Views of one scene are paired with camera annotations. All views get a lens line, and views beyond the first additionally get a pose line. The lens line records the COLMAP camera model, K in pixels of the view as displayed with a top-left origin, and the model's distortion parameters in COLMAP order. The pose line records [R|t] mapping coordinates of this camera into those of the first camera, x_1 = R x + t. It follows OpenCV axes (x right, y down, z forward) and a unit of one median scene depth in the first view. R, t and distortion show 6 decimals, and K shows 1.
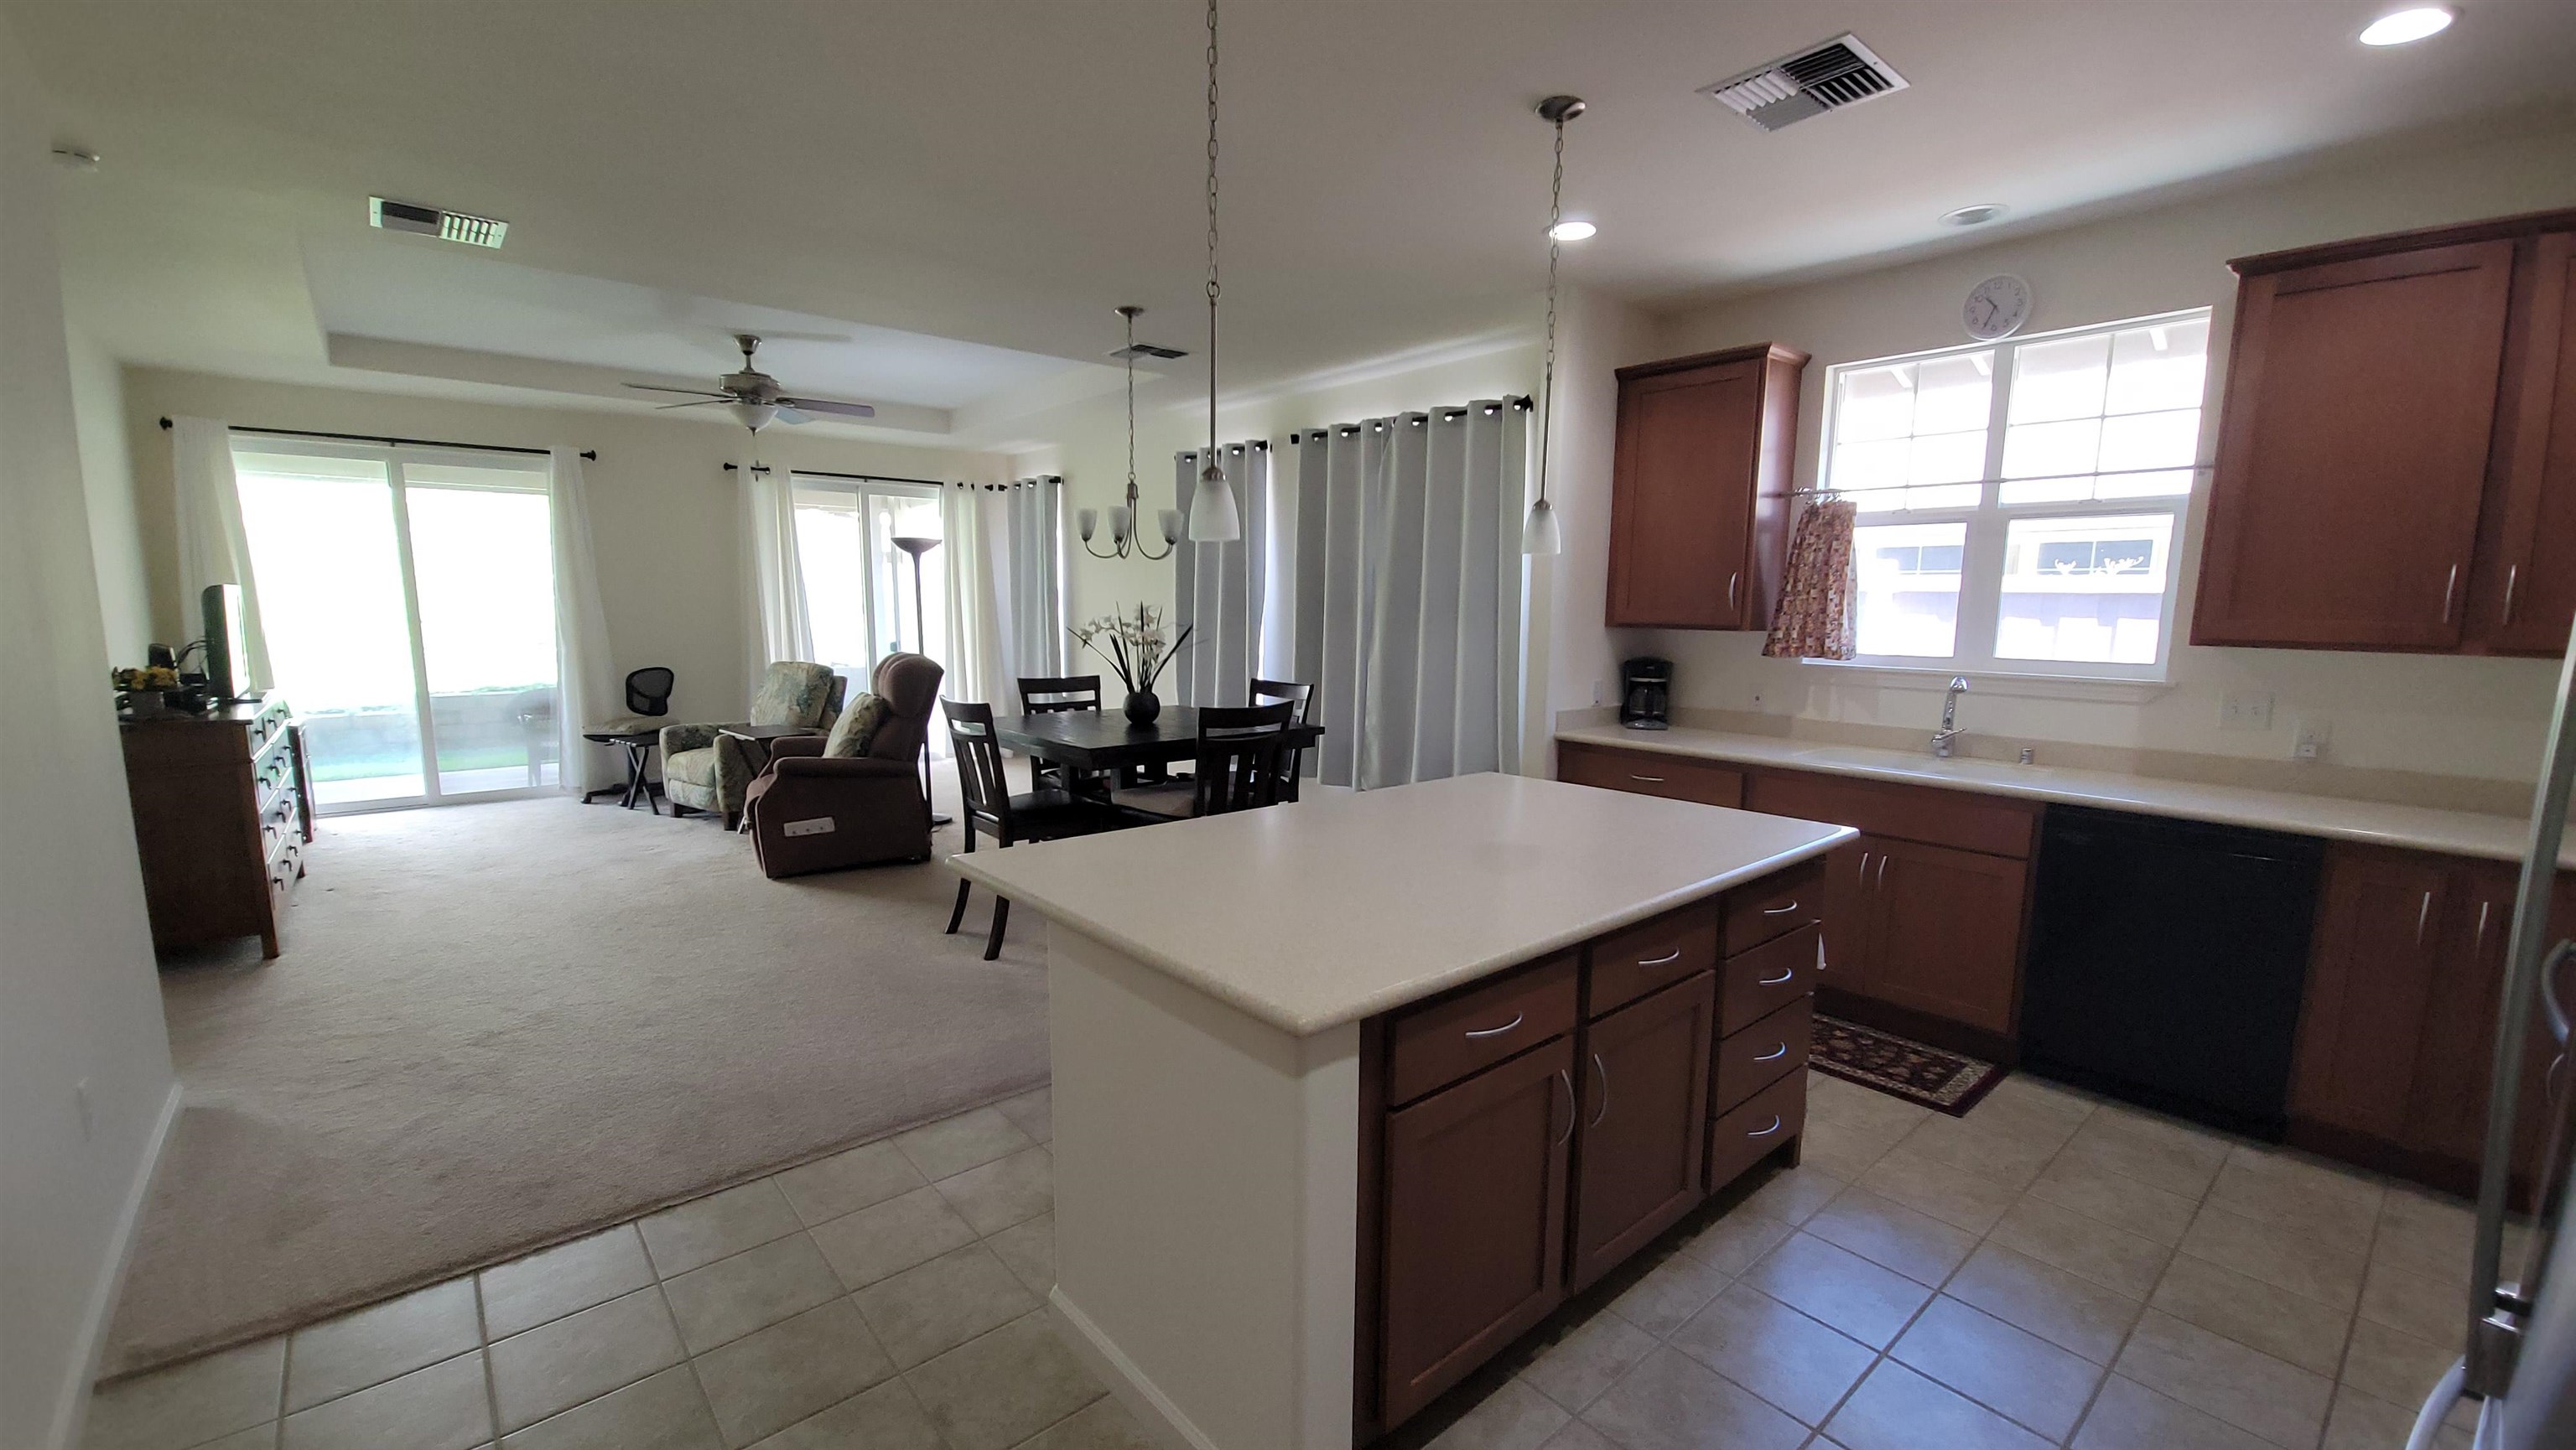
lens RADIAL K [[1037.5, 0, 1287.7], [0, 1037.5, 741.8], [0, 0, 1]] dist [-0.006516, -0.001257]
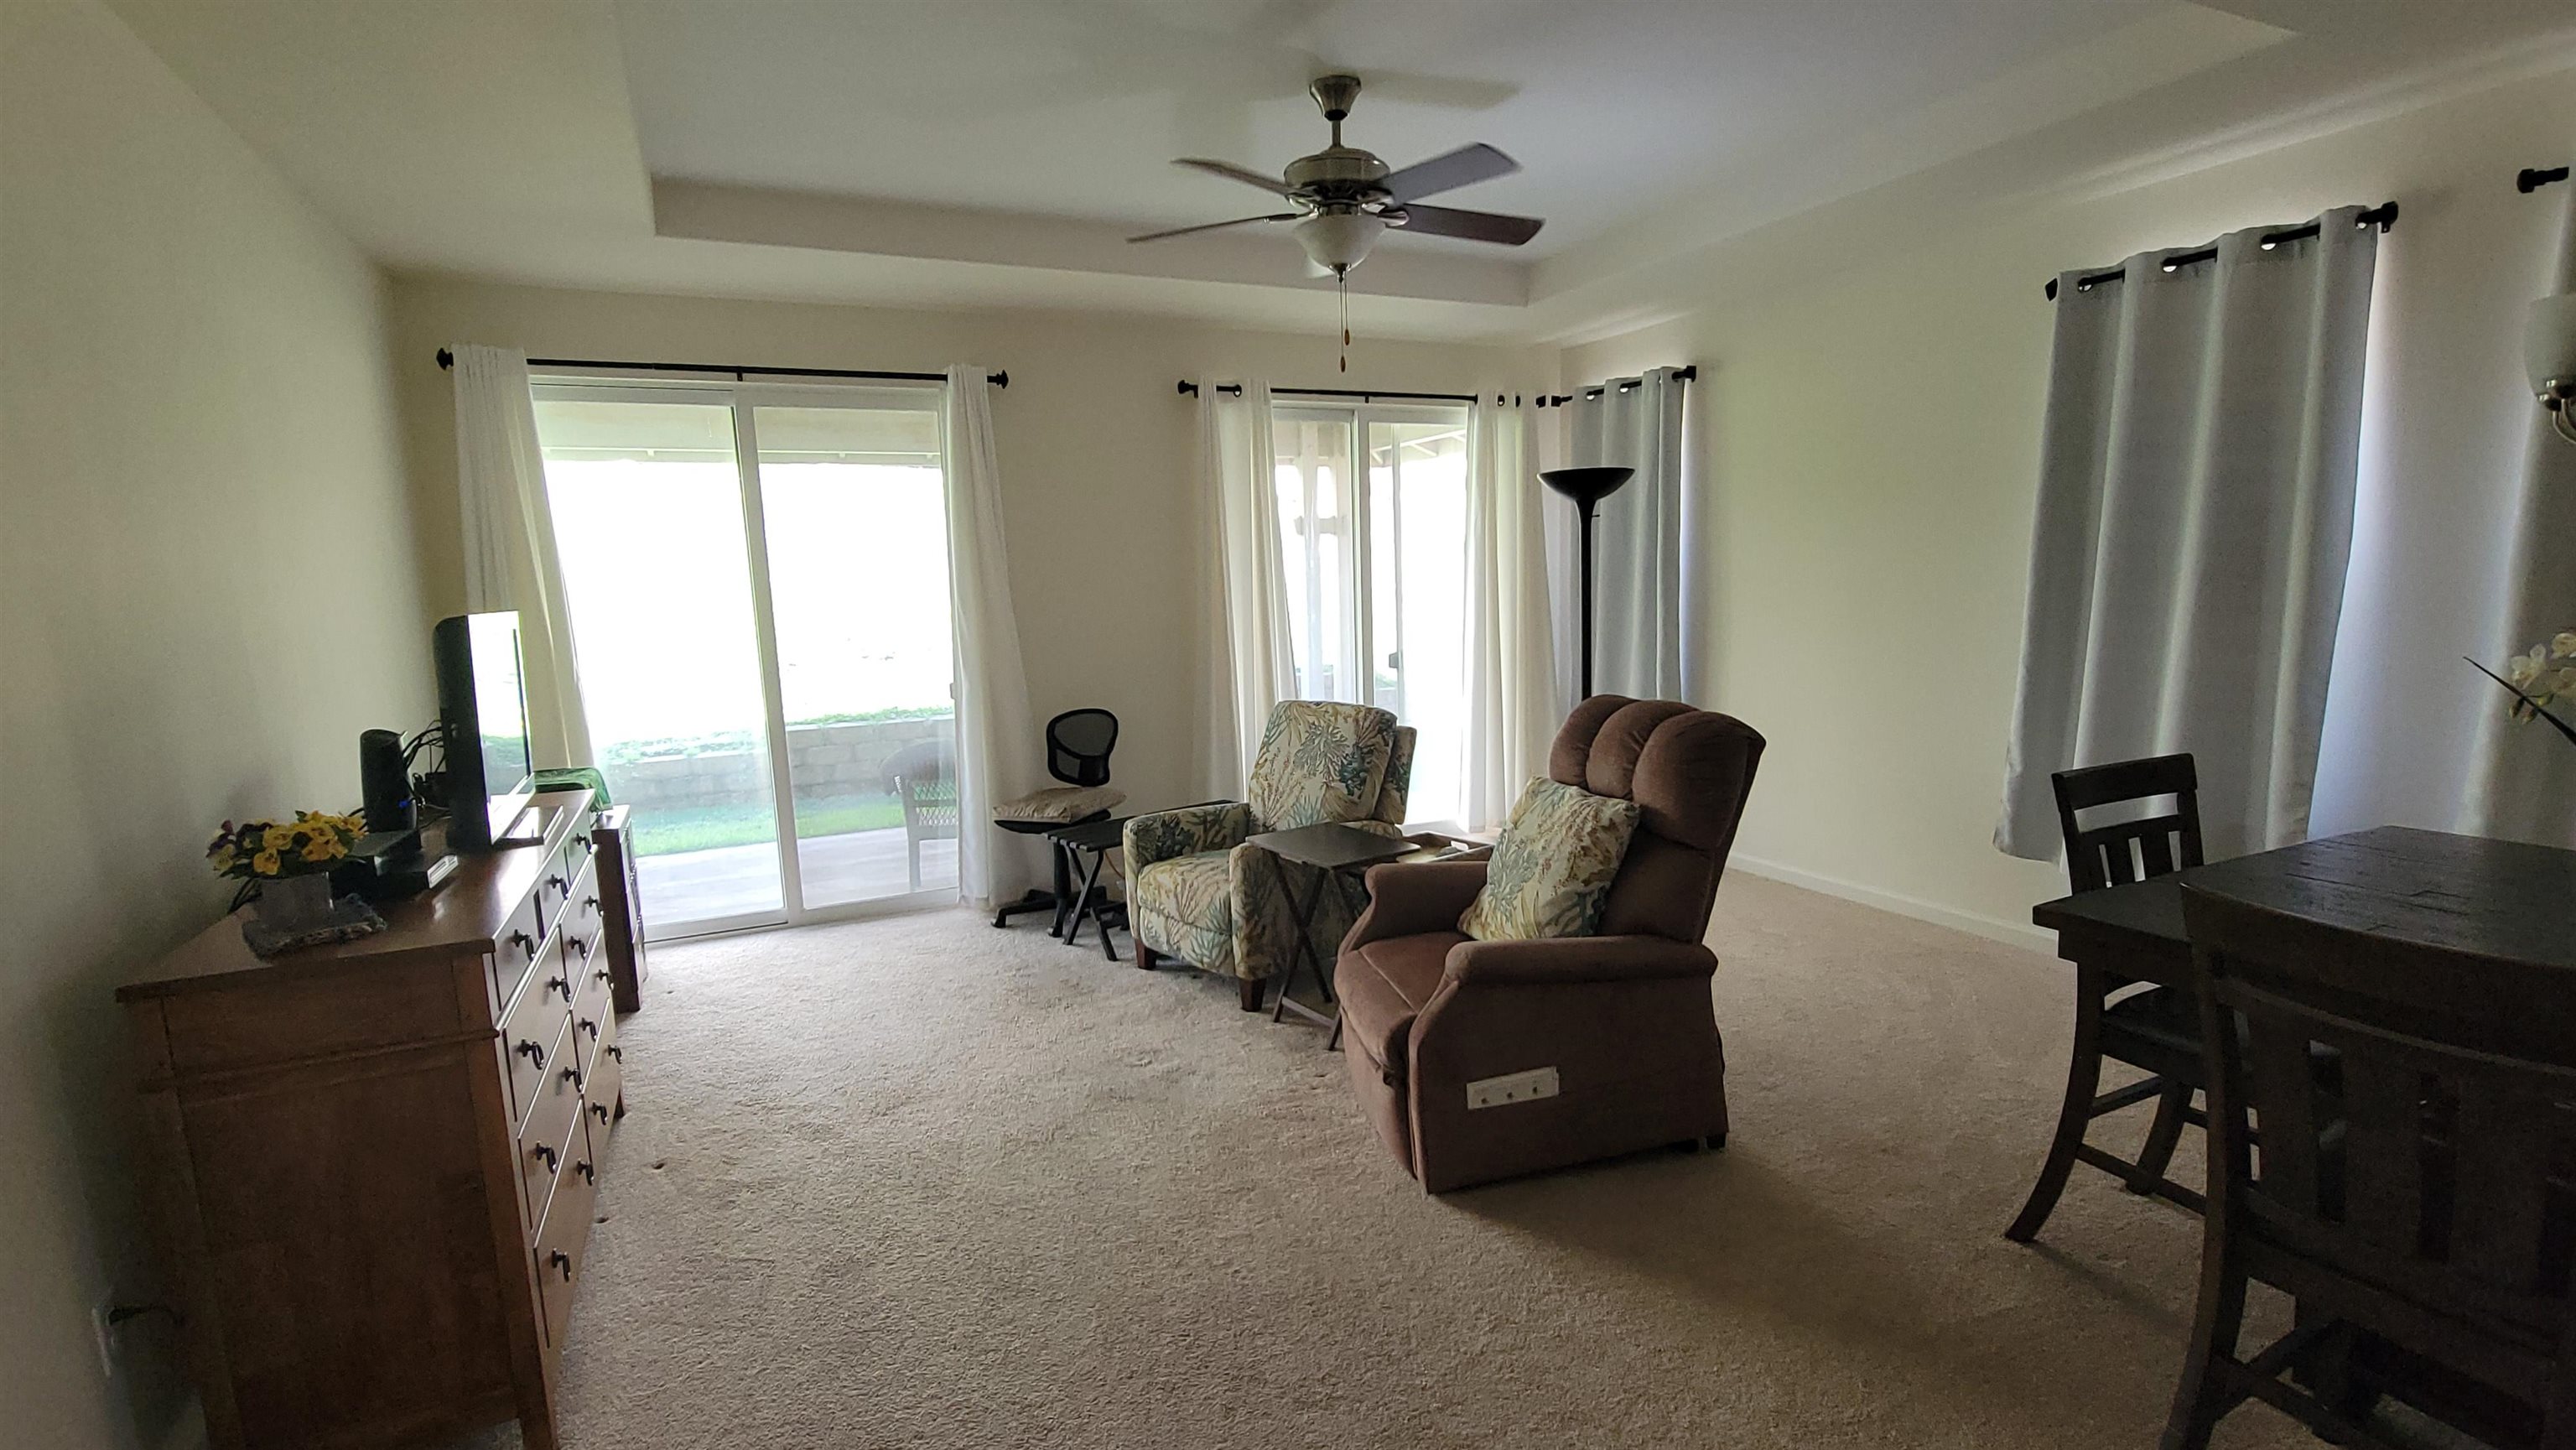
lens RADIAL K [[1185.7, 0, 1284.3], [0, 1185.7, 745.1], [0, 0, 1]] dist [-0.013908, -0.000037]
pose [[0.963199, -0.001918, -0.268783, -0.323716], [0.004083, 0.999964, 0.007496, -0.059133], [0.268759, -0.008318, 0.963172, 0.358187]]
